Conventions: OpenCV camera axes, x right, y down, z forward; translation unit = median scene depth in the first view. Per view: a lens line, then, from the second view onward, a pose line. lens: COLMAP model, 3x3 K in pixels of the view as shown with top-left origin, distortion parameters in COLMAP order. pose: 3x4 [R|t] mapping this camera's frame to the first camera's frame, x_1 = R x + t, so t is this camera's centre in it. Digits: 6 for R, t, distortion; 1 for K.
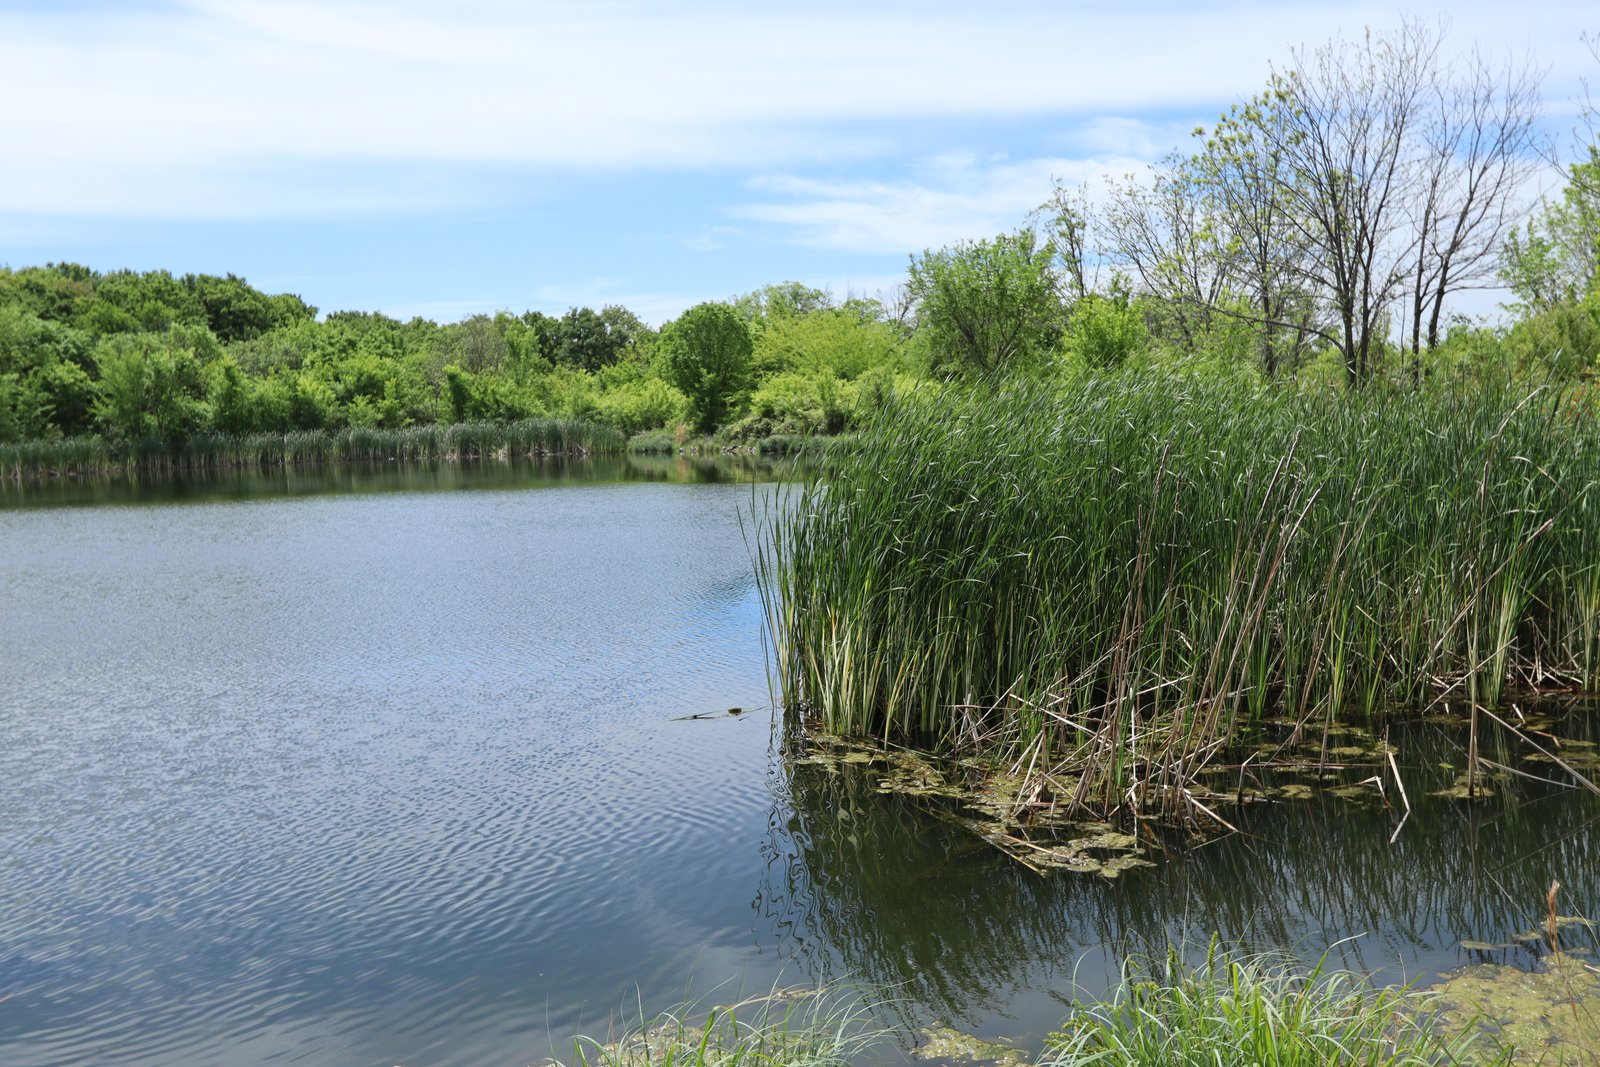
lens RADIAL K [[694.4, 0, 800.0], [0, 694.4, 533.5], [0, 0, 1]] dist [0.000029, 0.000280]
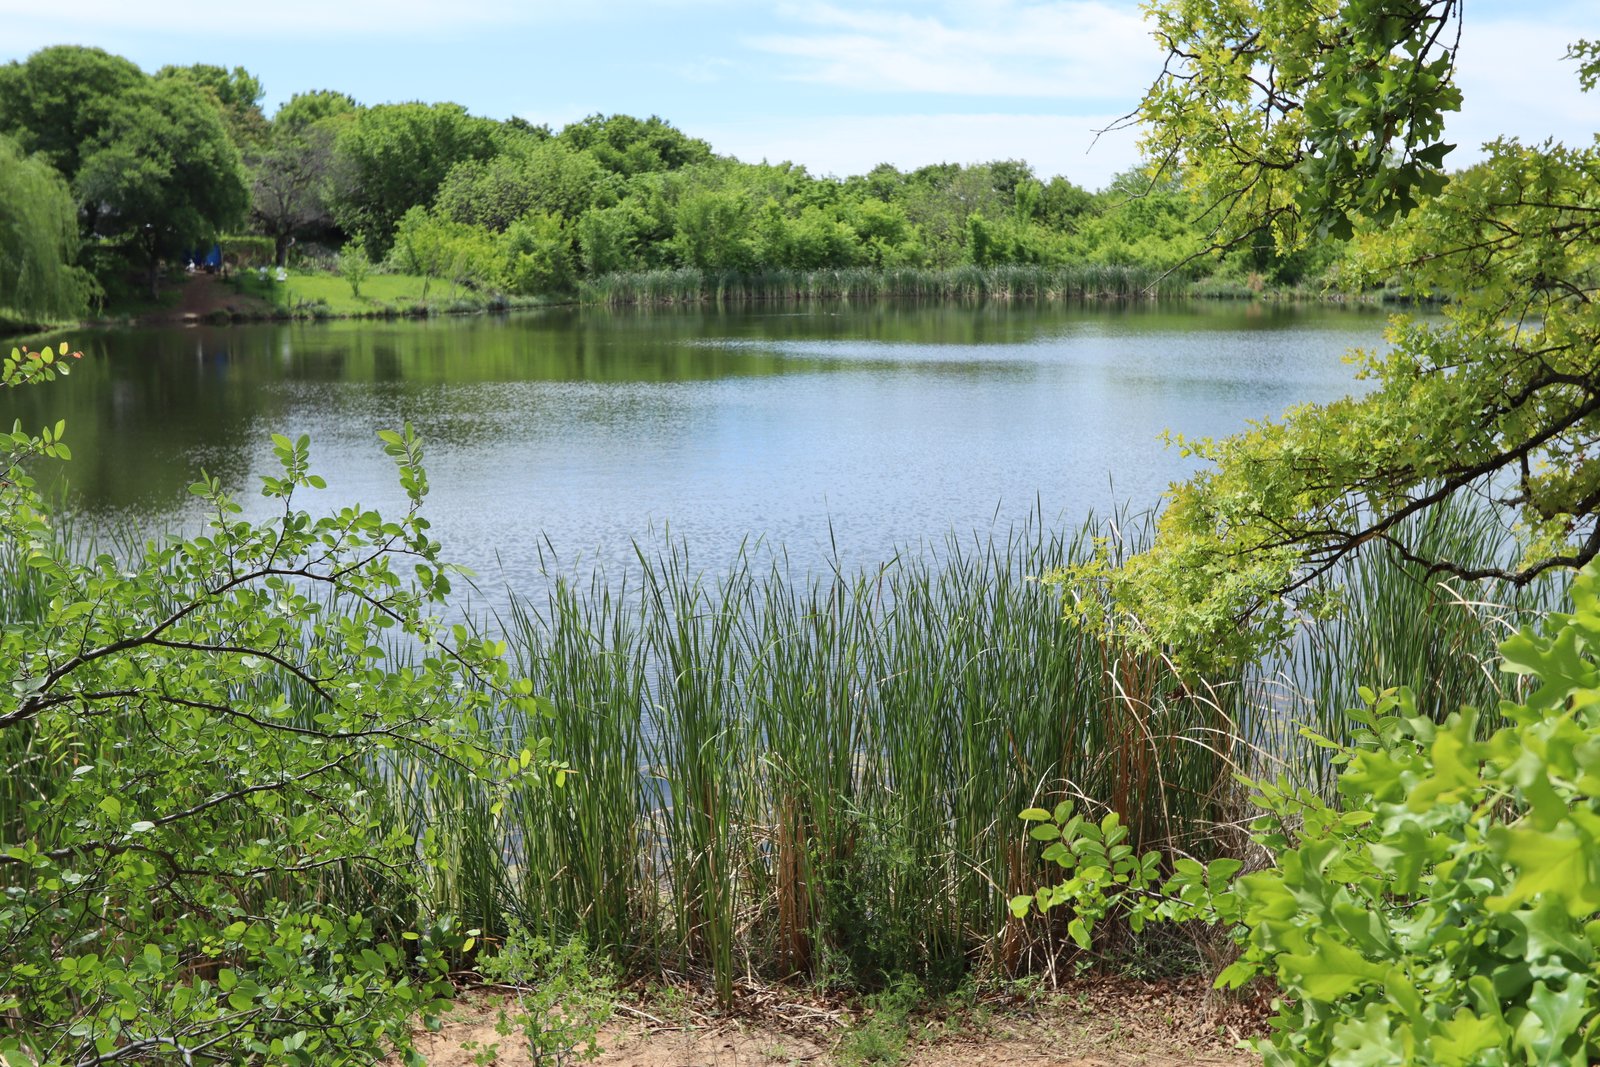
lens RADIAL K [[694.4, 0, 800.0], [0, 694.4, 533.5], [0, 0, 1]] dist [0.000029, 0.000280]
pose [[0.996079, 0.001098, 0.088457, -0.900767], [-0.017480, 0.982651, 0.184639, 0.073804], [-0.086720, -0.185462, 0.978817, -0.209498]]
